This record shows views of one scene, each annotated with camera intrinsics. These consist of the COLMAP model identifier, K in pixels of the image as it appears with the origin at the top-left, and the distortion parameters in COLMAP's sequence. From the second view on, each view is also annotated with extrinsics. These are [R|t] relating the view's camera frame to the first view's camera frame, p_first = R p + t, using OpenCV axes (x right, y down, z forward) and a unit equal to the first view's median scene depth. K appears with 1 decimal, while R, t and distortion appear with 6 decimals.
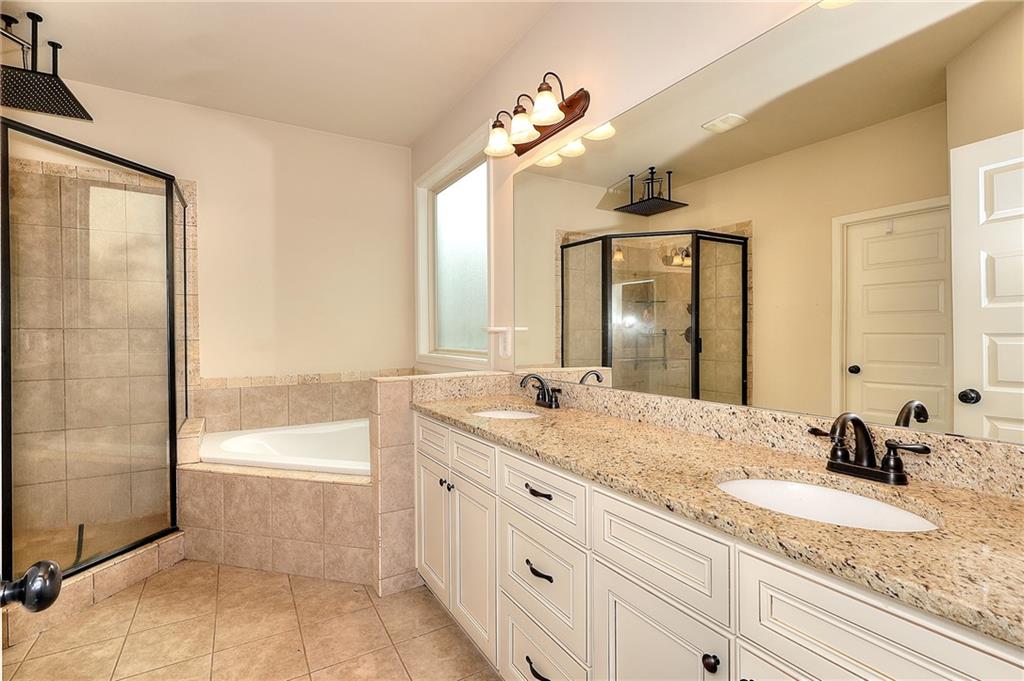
lens RADIAL K [[471.3, 0, 512.0], [0, 471.3, 340.5], [0, 0, 1]] dist [-0.000691, -0.000086]
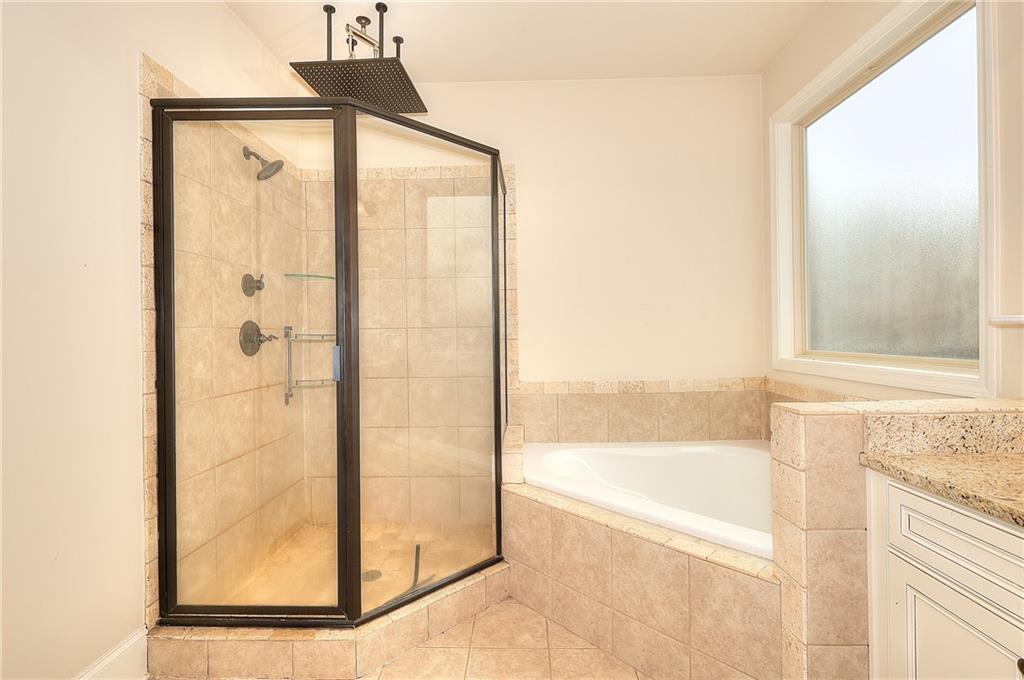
lens RADIAL K [[473.1, 0, 512.4], [0, 473.1, 336.3], [0, 0, 1]] dist [-0.001659, 0.000294]
pose [[0.846986, -0.003412, -0.531604, -0.238855], [0.002122, 0.999993, -0.003037, -0.004662], [0.531611, 0.001444, 0.846987, 0.281958]]
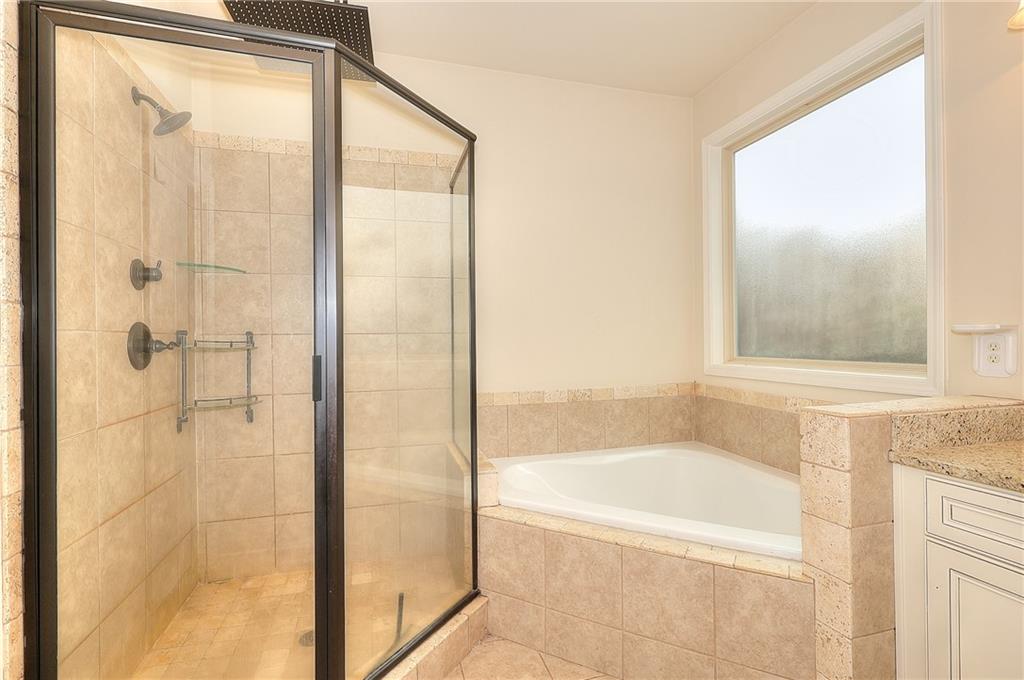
lens RADIAL K [[476.3, 0, 511.5], [0, 476.3, 342.2], [0, 0, 1]] dist [-0.001213, 0.000873]
pose [[0.966054, -0.005457, -0.258284, -0.466323], [0.003479, 0.999961, -0.008116, -0.002852], [0.258318, 0.006942, 0.966035, 0.265176]]
